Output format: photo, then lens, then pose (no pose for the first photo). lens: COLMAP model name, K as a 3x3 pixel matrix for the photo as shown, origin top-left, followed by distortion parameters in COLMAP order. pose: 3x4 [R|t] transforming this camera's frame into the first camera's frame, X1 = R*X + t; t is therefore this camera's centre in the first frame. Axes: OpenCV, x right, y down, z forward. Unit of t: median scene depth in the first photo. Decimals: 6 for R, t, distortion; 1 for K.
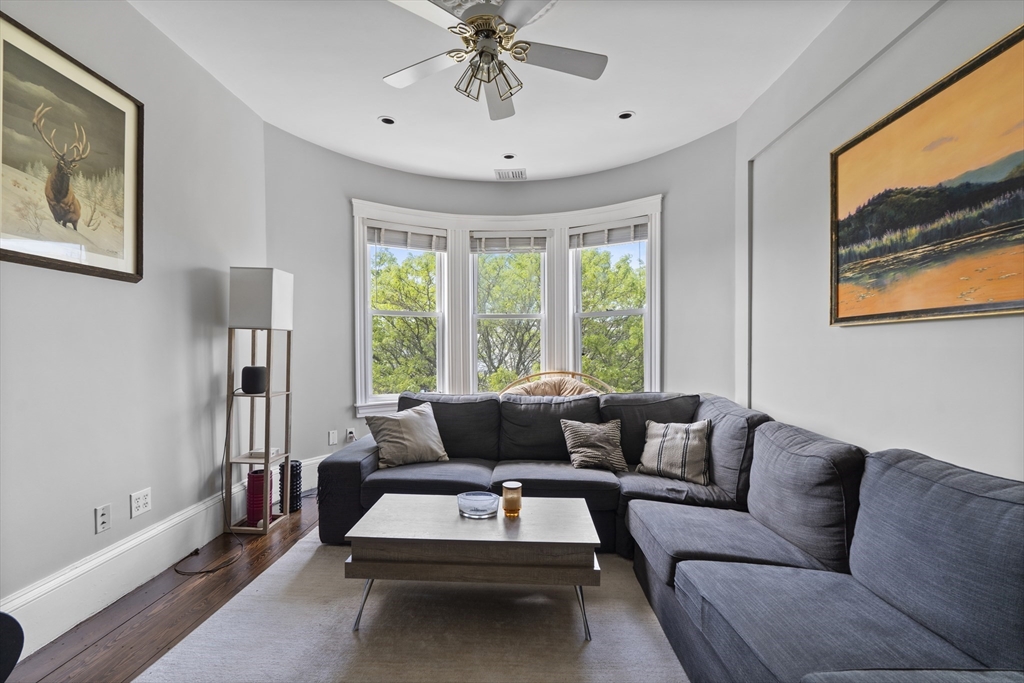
lens RADIAL K [[455.7, 0, 509.6], [0, 455.7, 348.3], [0, 0, 1]] dist [-0.002193, 0.000557]
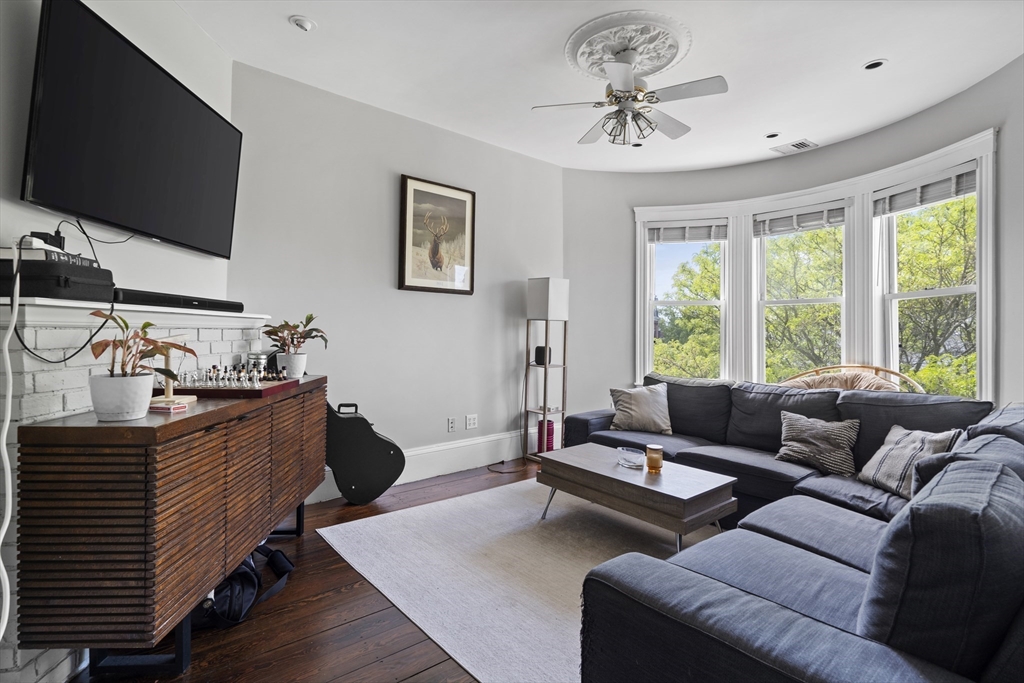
lens RADIAL K [[505.3, 0, 511.8], [0, 505.3, 326.5], [0, 0, 1]] dist [0.000324, 0.000385]
pose [[0.675710, -0.001440, -0.737167, 0.541368], [-0.012167, 0.999840, -0.013105, -0.000556], [0.737068, 0.017825, 0.675584, -0.145737]]
